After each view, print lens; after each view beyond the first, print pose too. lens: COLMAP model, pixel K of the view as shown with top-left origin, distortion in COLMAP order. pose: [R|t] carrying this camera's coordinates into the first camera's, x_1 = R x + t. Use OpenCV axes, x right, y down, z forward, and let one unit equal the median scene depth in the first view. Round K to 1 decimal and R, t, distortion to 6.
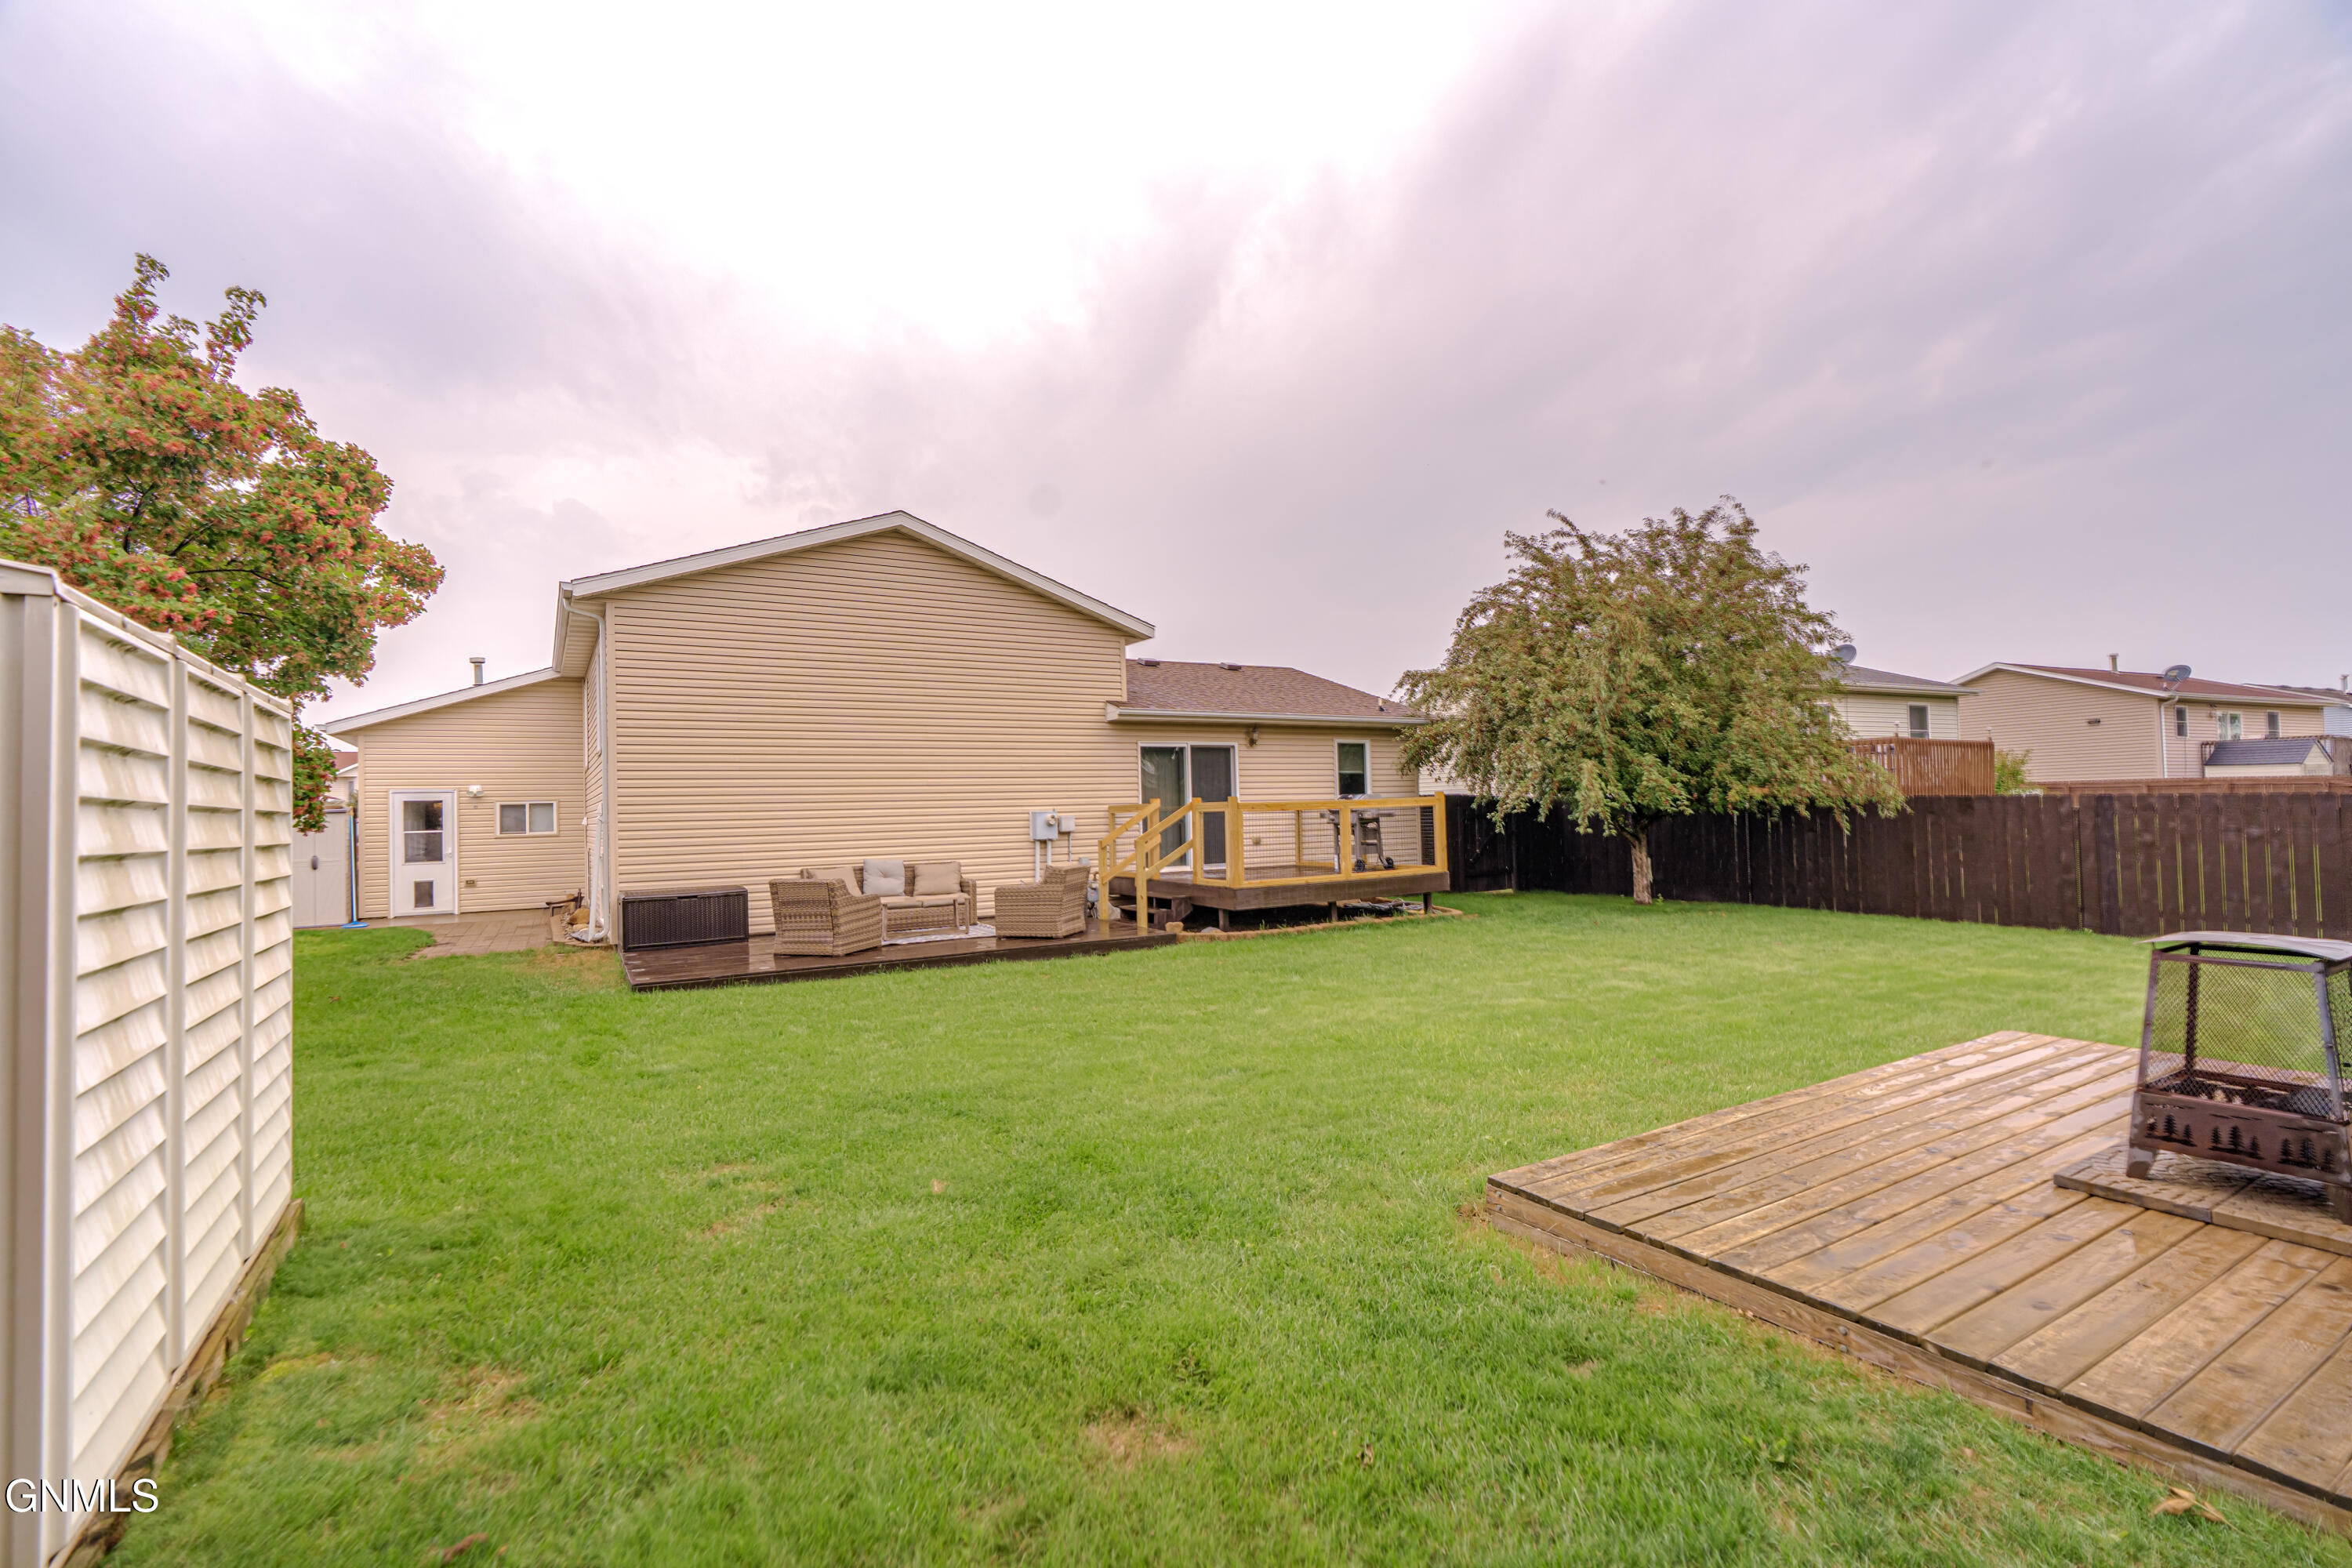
lens RADIAL K [[1083.6, 0, 1167.6], [0, 1083.6, 780.9], [0, 0, 1]] dist [-0.007646, 0.003121]
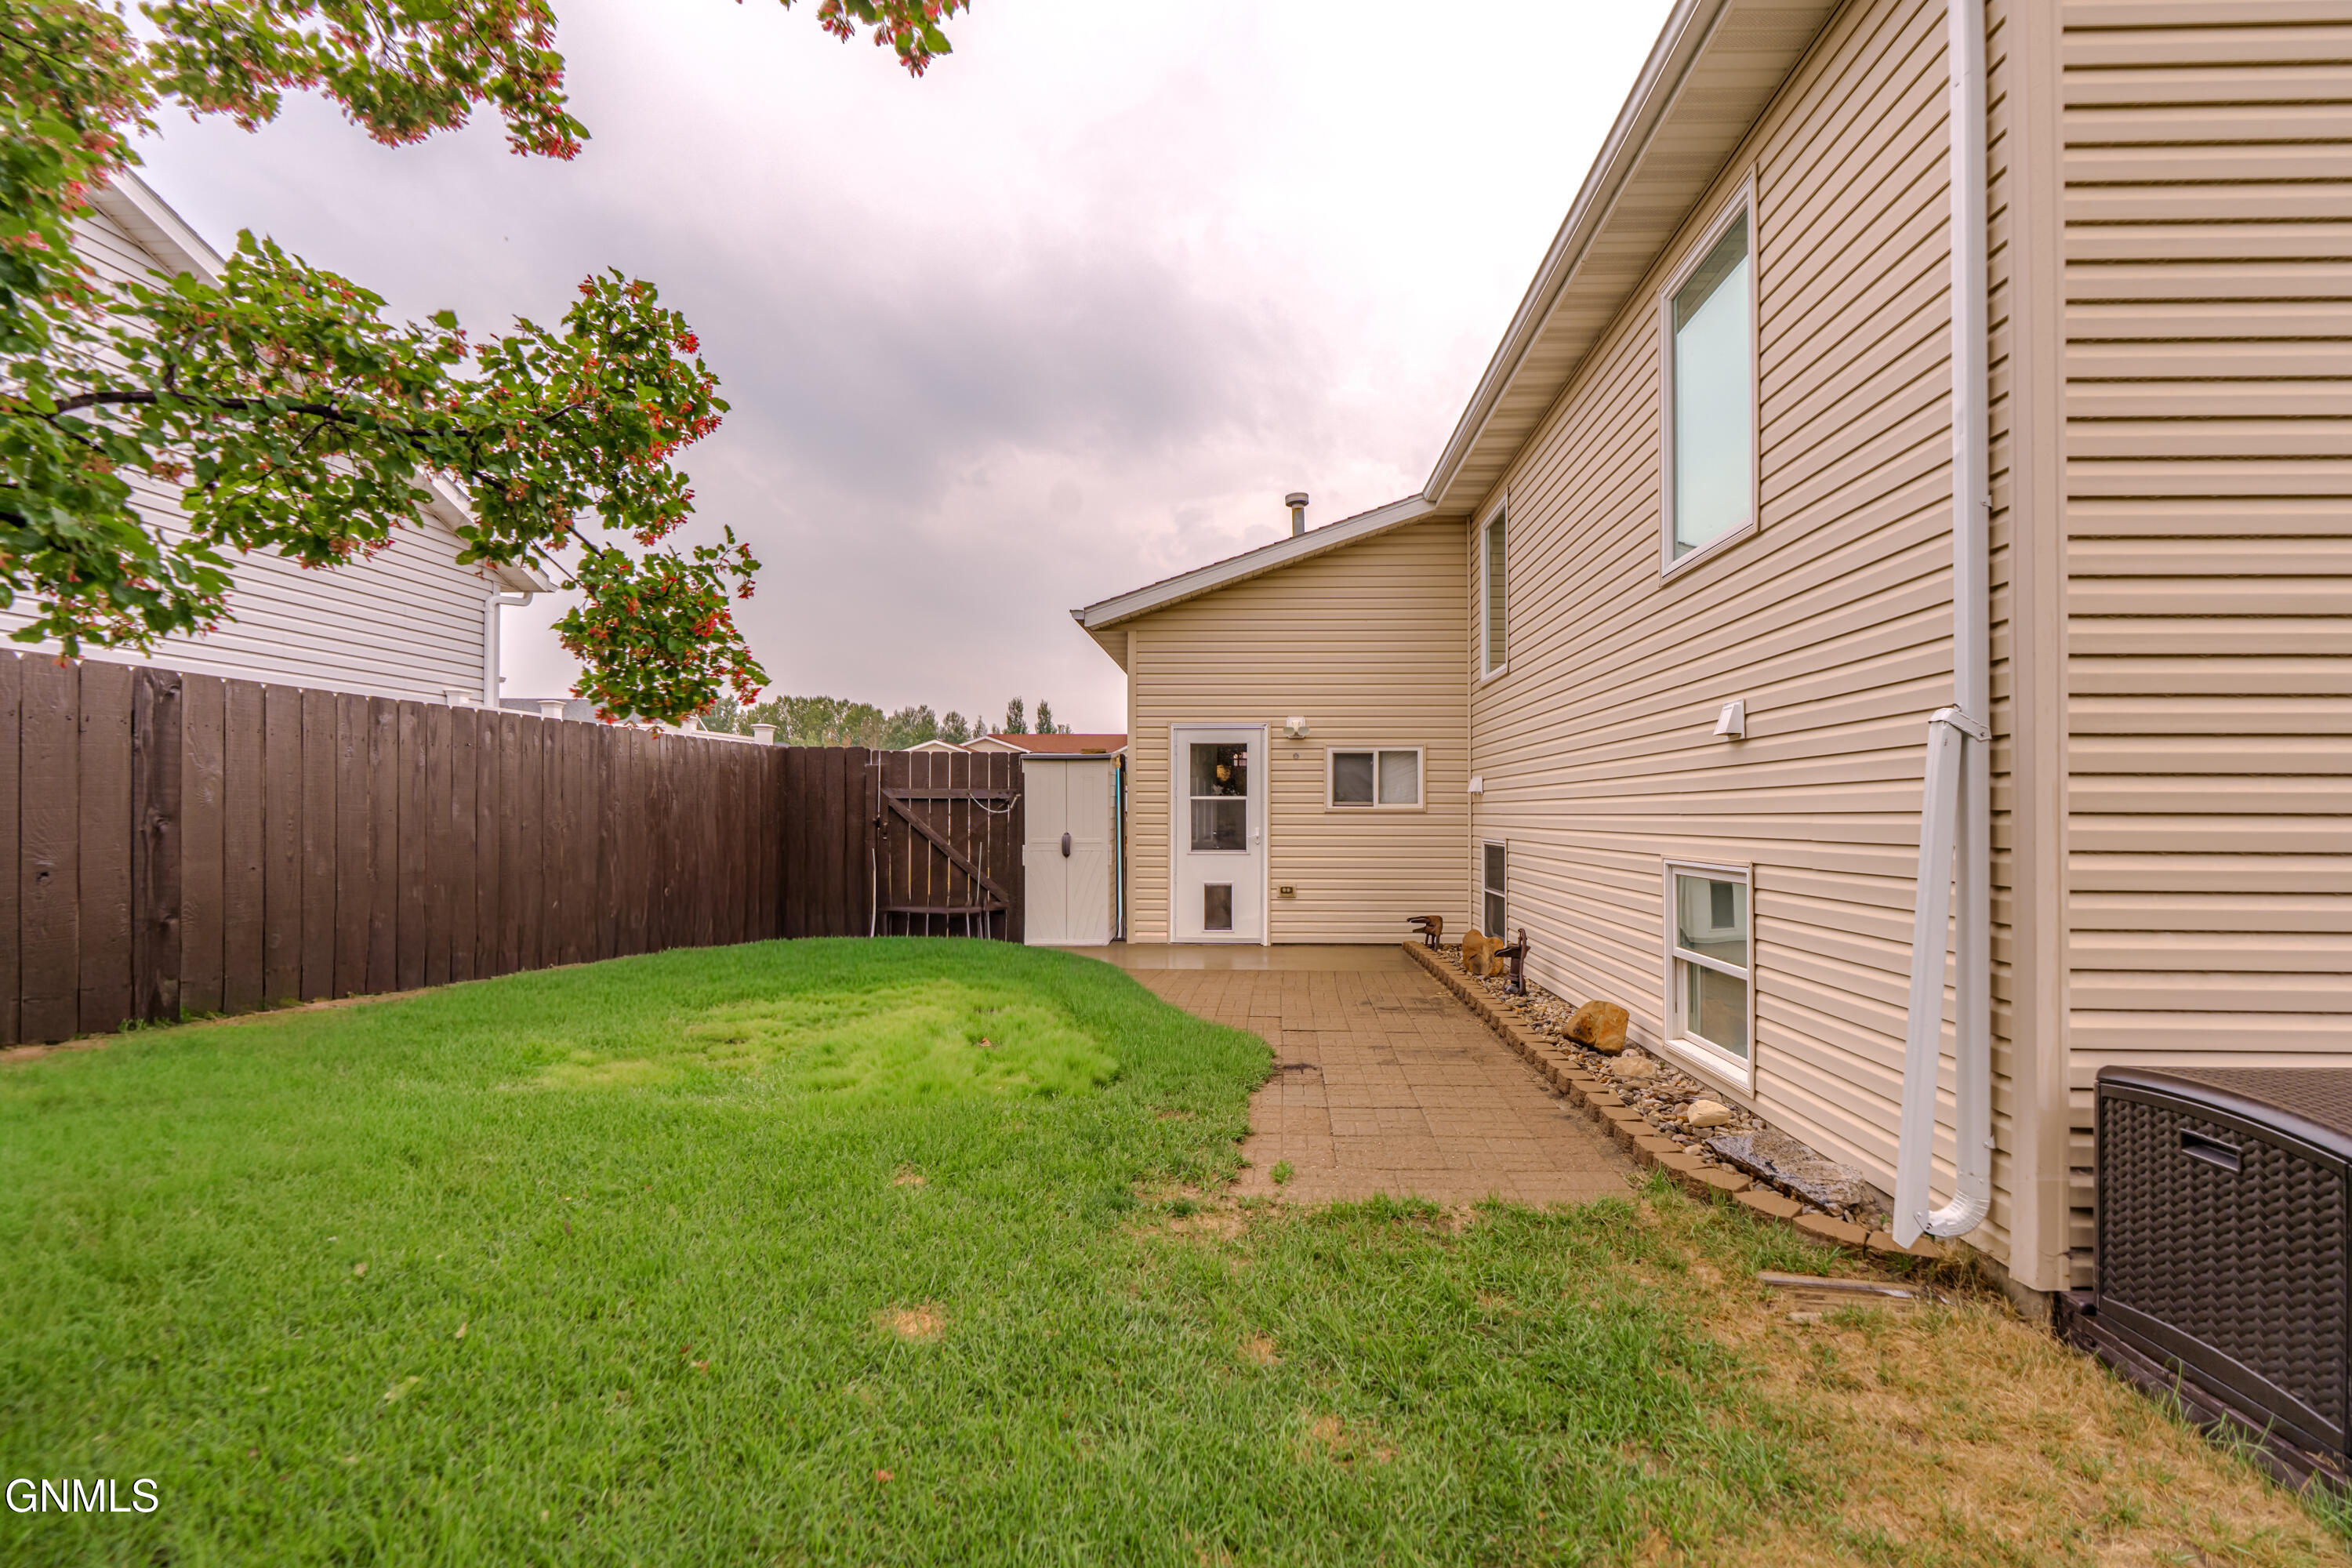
lens RADIAL K [[1083.6, 0, 1194.3], [0, 1083.6, 794.8], [0, 0, 1]] dist [-0.007646, 0.003121]
pose [[0.829387, 0.016976, -0.558417, -0.412877], [-0.007181, 0.999780, 0.019728, 0.037516], [0.558628, -0.012352, 0.829326, 0.564538]]
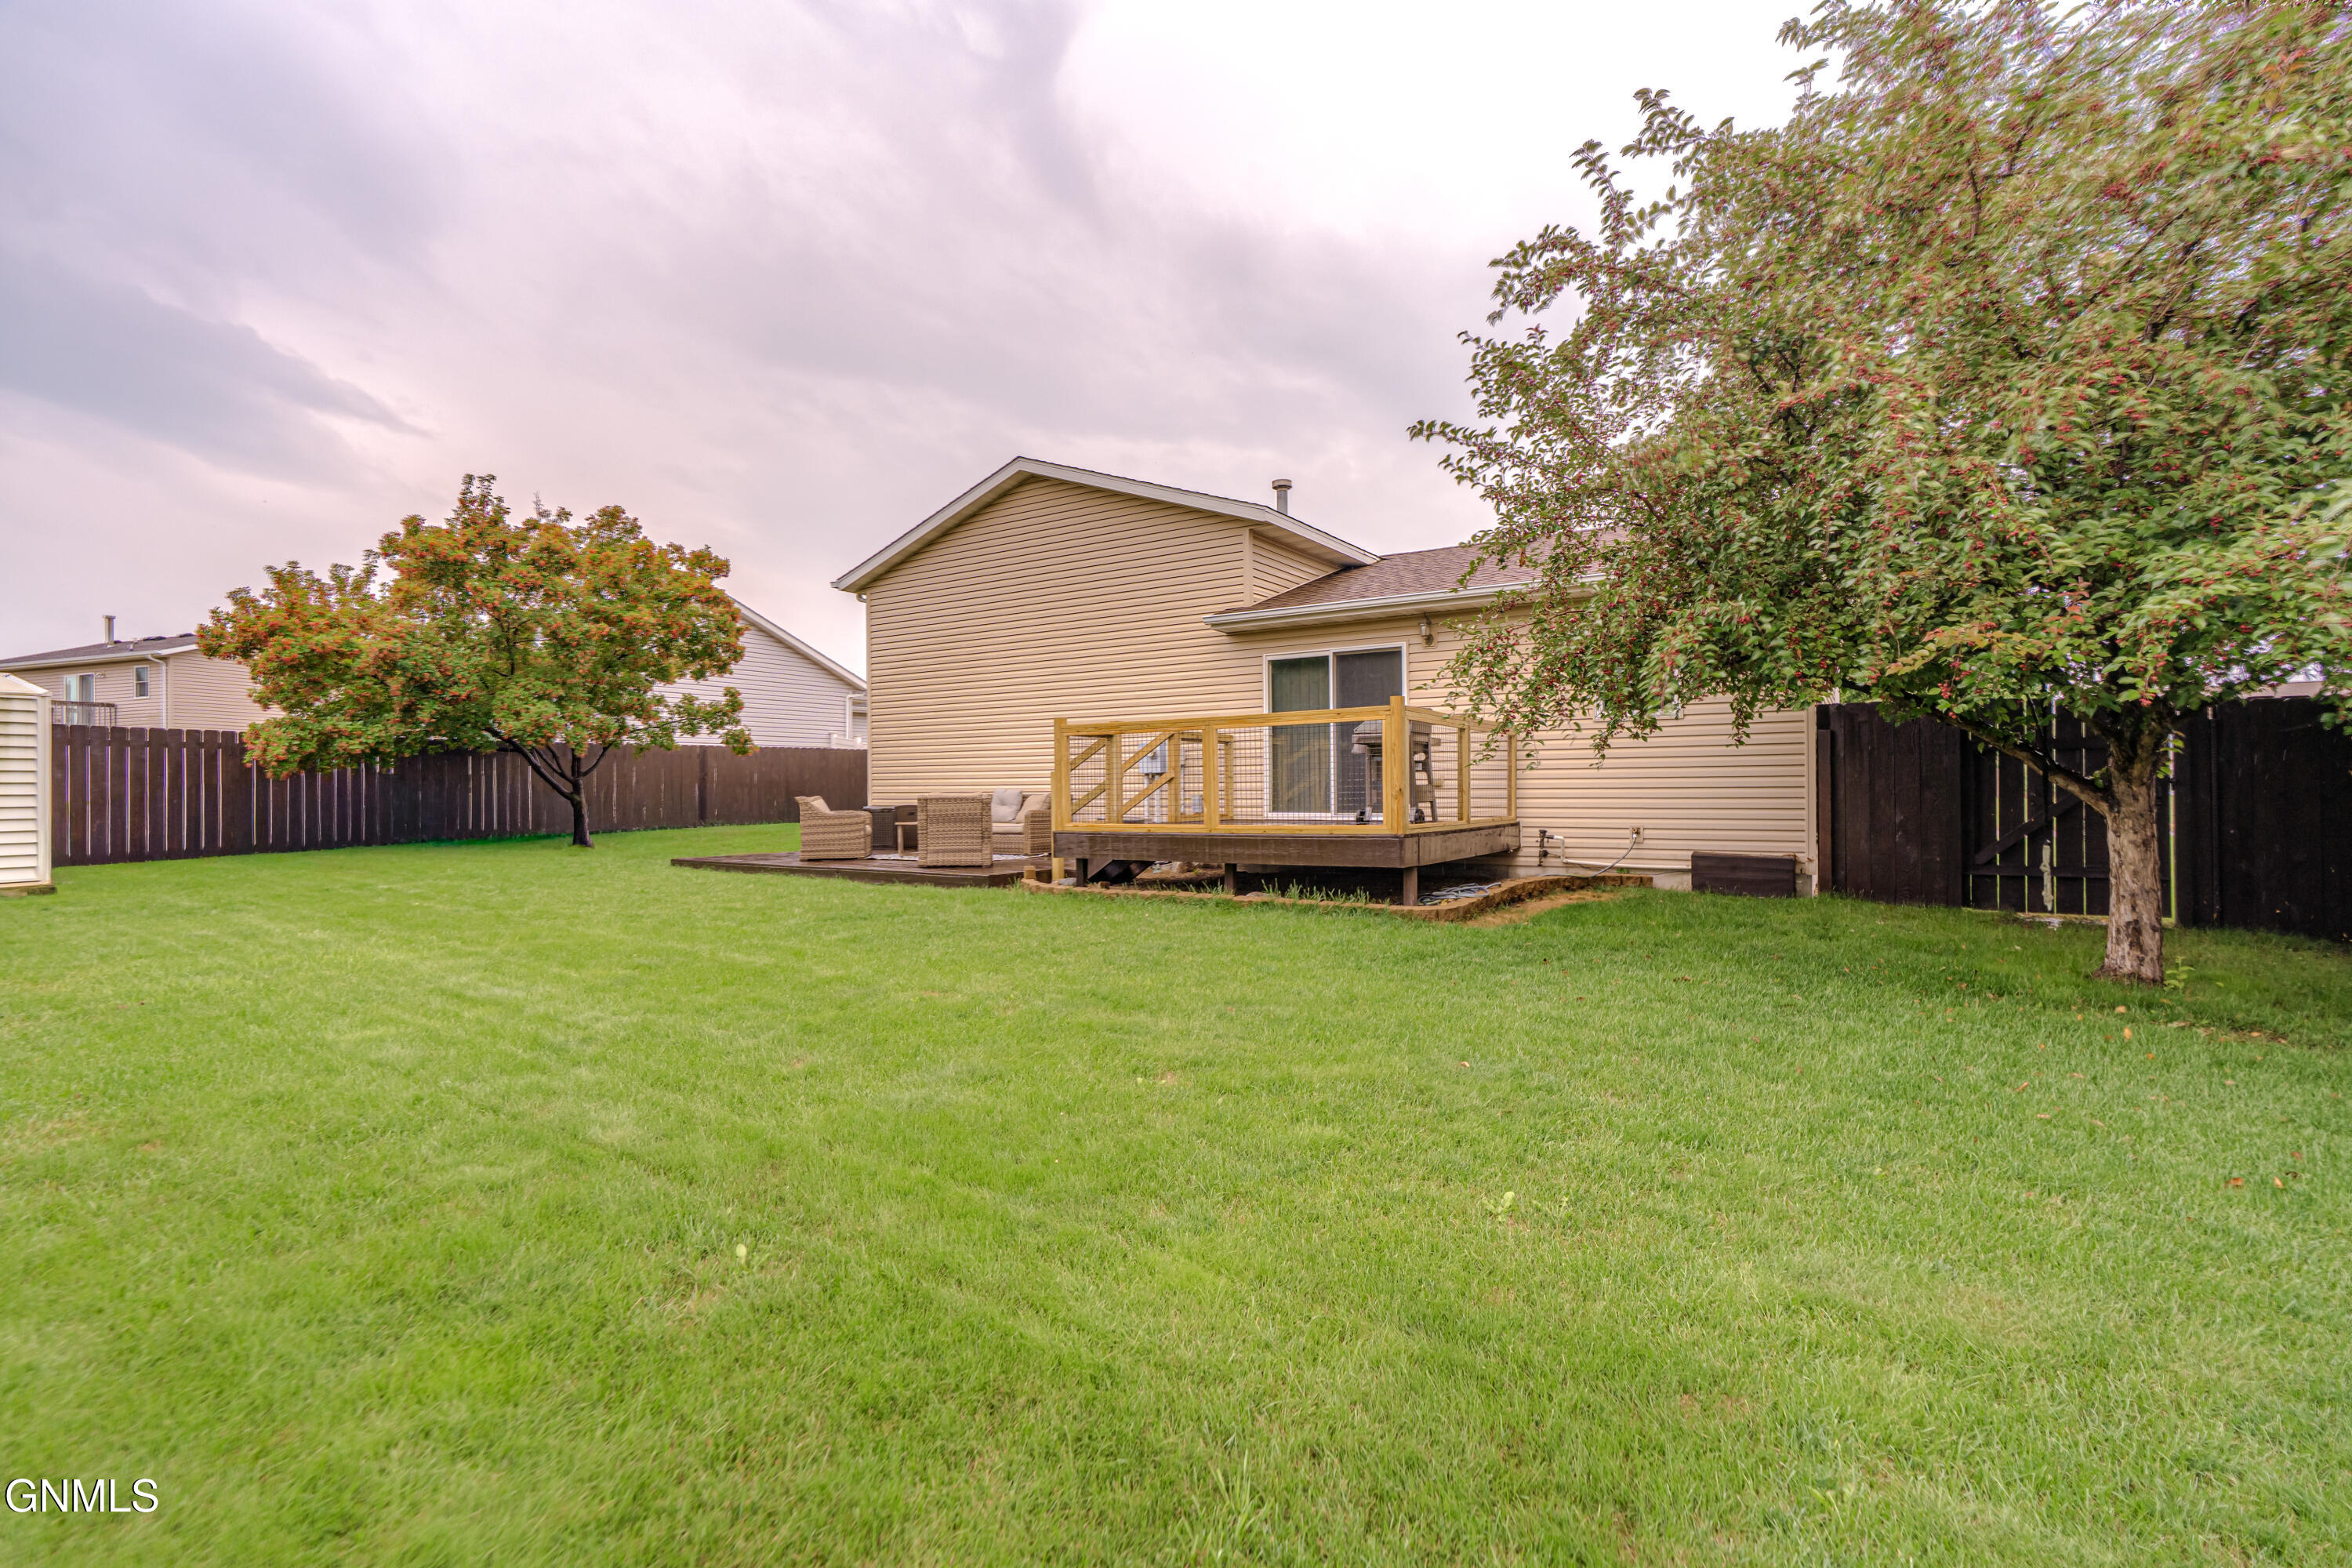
lens RADIAL K [[1083.6, 0, 1179.7], [0, 1083.6, 772.0], [0, 0, 1]] dist [-0.007646, 0.003121]
pose [[0.431968, 0.008485, -0.901849, 0.671866], [0.022835, 0.999532, 0.020342, 0.033061], [0.901600, -0.029380, 0.431573, 0.594747]]
